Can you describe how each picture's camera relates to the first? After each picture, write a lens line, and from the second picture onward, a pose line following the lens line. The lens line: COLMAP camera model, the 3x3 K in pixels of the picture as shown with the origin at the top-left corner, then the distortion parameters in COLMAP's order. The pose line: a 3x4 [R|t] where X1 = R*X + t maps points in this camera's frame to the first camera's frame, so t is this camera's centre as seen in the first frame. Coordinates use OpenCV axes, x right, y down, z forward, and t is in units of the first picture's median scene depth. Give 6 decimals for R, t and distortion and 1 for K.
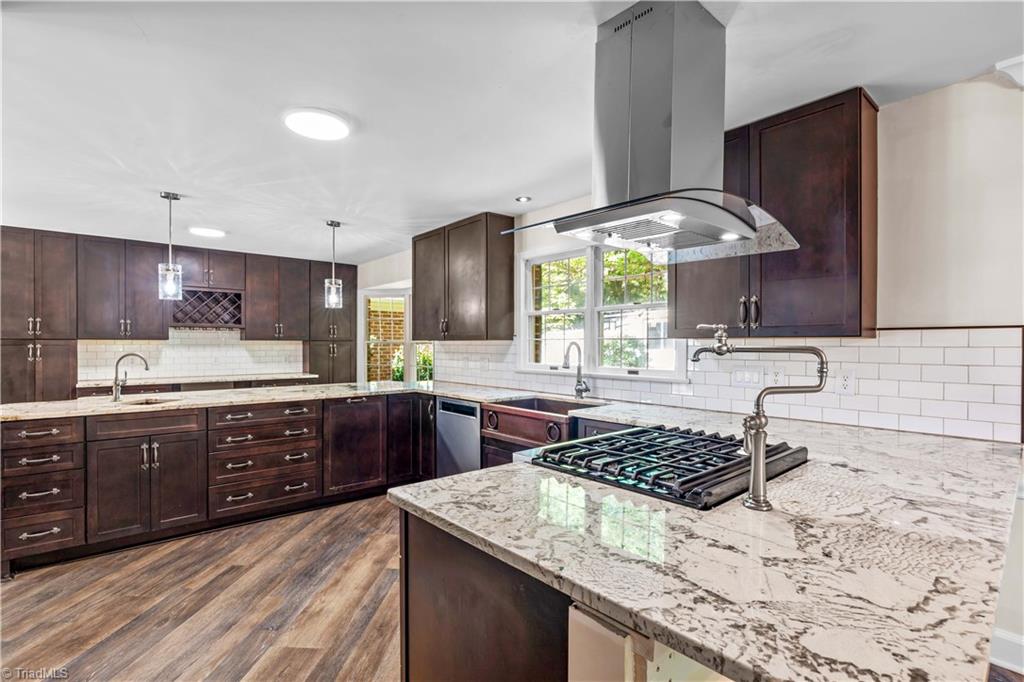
lens RADIAL K [[470.6, 0, 515.5], [0, 470.6, 345.2], [0, 0, 1]] dist [-0.000271, -0.000026]
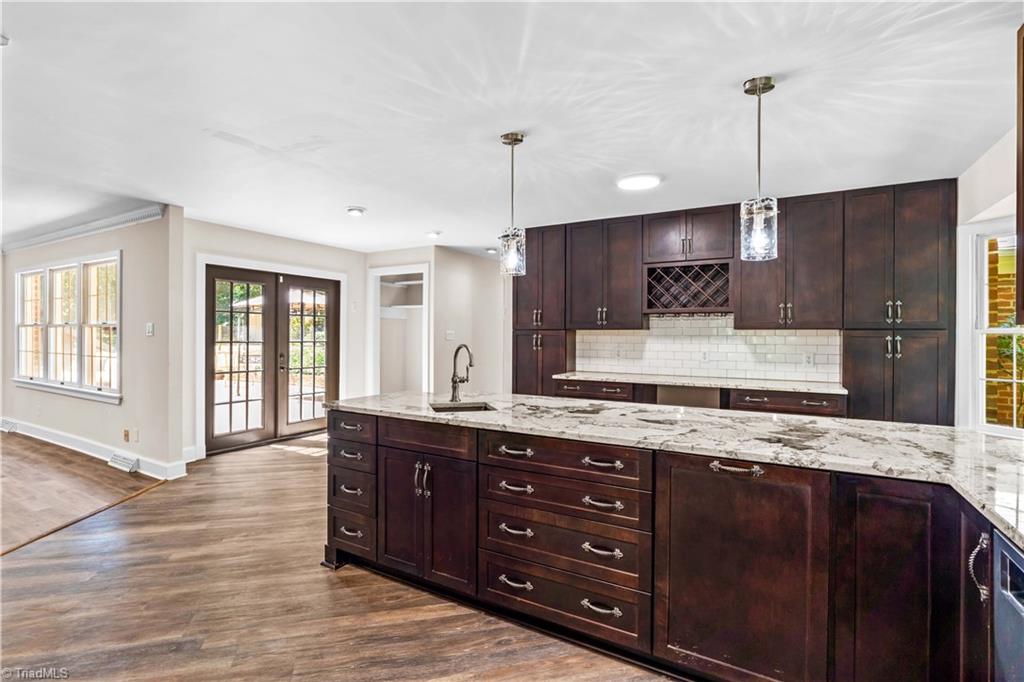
lens RADIAL K [[483.2, 0, 512.0], [0, 483.2, 341.0], [0, 0, 1]] dist [-0.000257, 0.000365]
pose [[0.305424, 0.013240, -0.952124, 0.007441], [-0.005993, 0.999910, 0.011982, 0.000100], [0.952198, 0.002046, 0.305476, 0.610356]]
